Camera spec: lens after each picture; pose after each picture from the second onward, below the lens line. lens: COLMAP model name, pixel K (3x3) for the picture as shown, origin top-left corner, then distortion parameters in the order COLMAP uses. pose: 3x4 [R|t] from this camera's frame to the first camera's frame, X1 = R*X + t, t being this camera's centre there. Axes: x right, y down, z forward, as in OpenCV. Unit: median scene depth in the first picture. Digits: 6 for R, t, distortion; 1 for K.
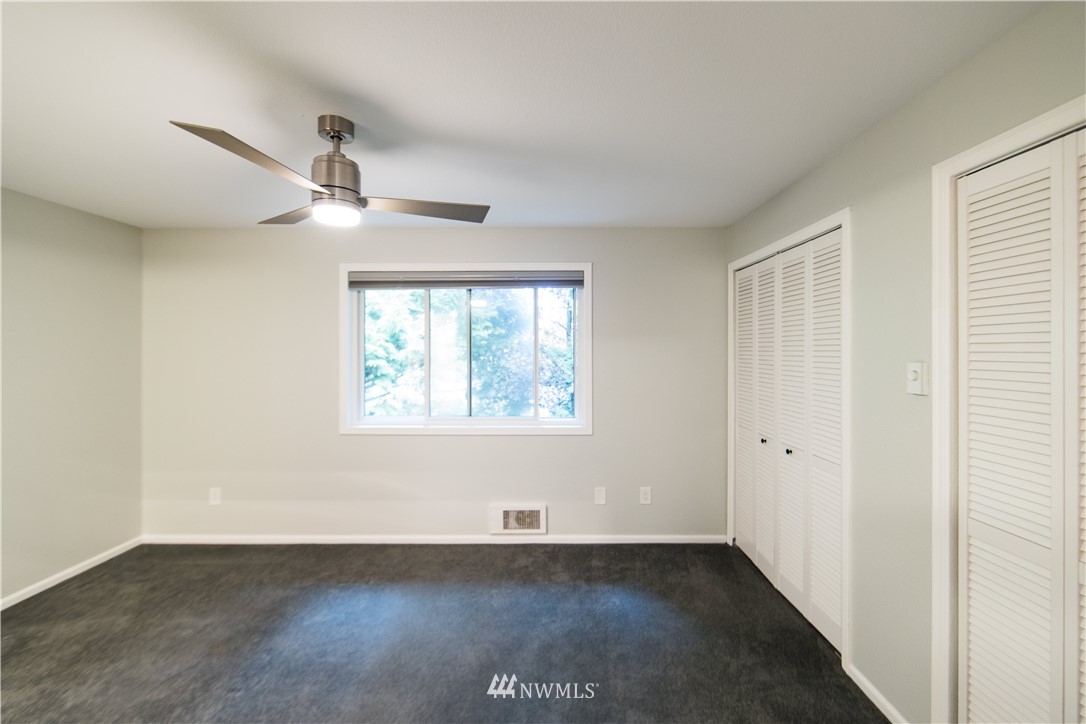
lens RADIAL K [[439.8, 0, 539.7], [0, 439.8, 348.2], [0, 0, 1]] dist [-0.003274, -0.000349]
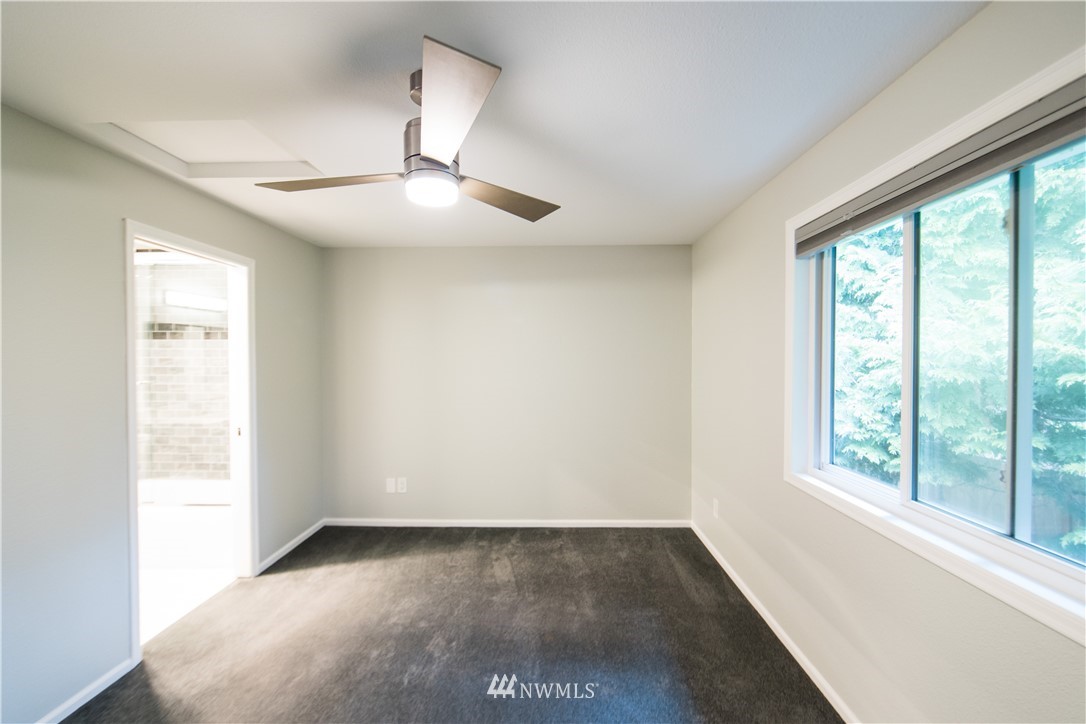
lens RADIAL K [[429.1, 0, 544.2], [0, 429.1, 362.5], [0, 0, 1]] dist [-0.001899, -0.000416]
pose [[-0.001189, 0.010183, -0.999947, 0.230315], [0.005979, 0.999930, 0.010176, 0.012735], [0.999981, -0.005966, -0.001250, 0.785764]]
